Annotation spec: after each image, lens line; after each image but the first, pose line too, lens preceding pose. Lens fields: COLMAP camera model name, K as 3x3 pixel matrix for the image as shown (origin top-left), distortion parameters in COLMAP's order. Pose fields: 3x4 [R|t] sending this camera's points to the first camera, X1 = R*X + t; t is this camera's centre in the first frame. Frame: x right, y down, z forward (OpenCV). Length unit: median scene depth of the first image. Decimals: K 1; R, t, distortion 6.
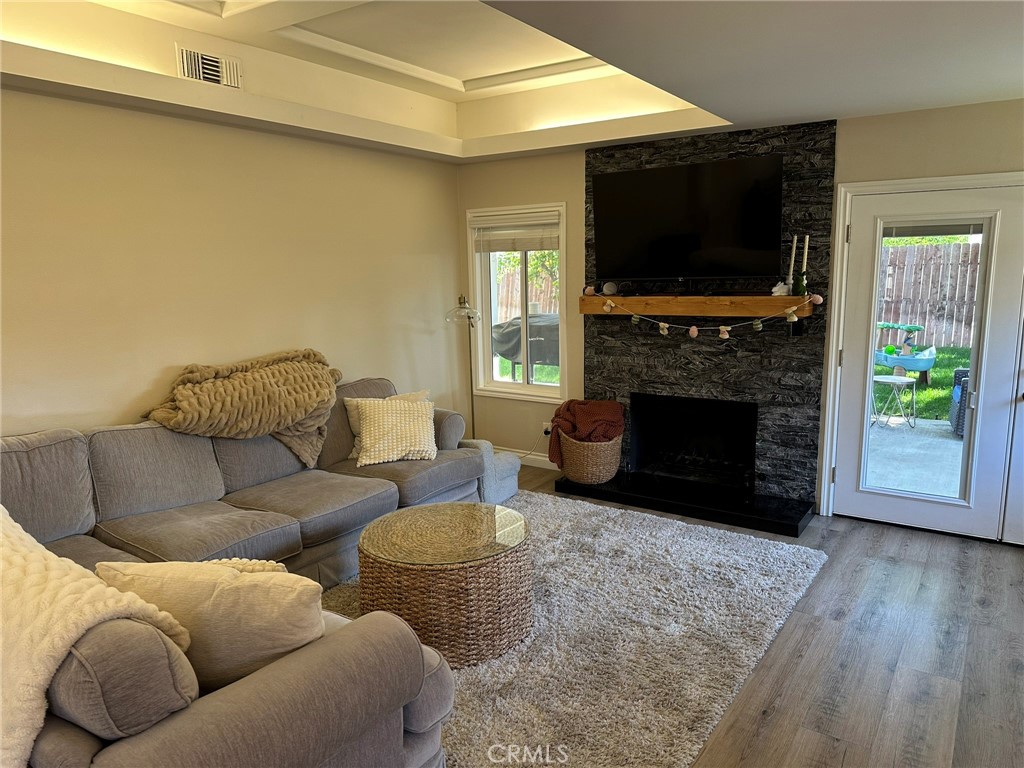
lens RADIAL K [[724.0, 0, 512.0], [0, 724.0, 384.0], [0, 0, 1]] dist [0.169368, -0.257832]
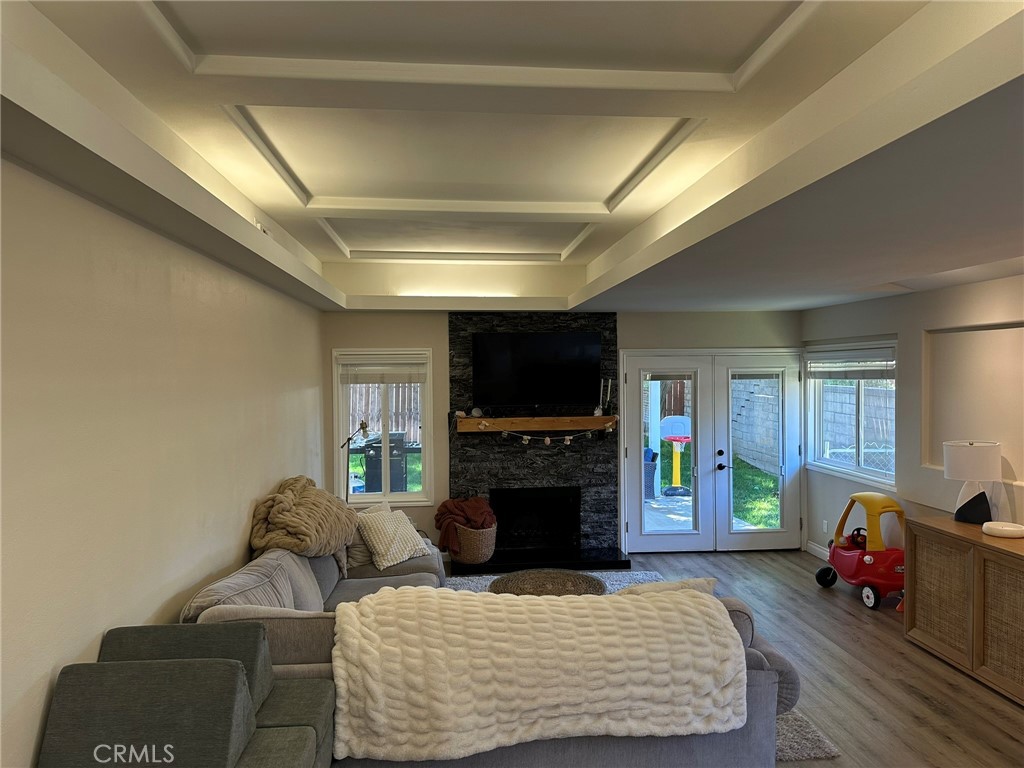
lens RADIAL K [[724.0, 0, 512.0], [0, 724.0, 384.0], [0, 0, 1]] dist [0.169368, -0.257832]
pose [[0.771838, -0.004972, 0.635800, -0.719896], [0.098617, 0.988804, -0.111984, -0.028049], [-0.628125, 0.149134, 0.763687, -0.083430]]
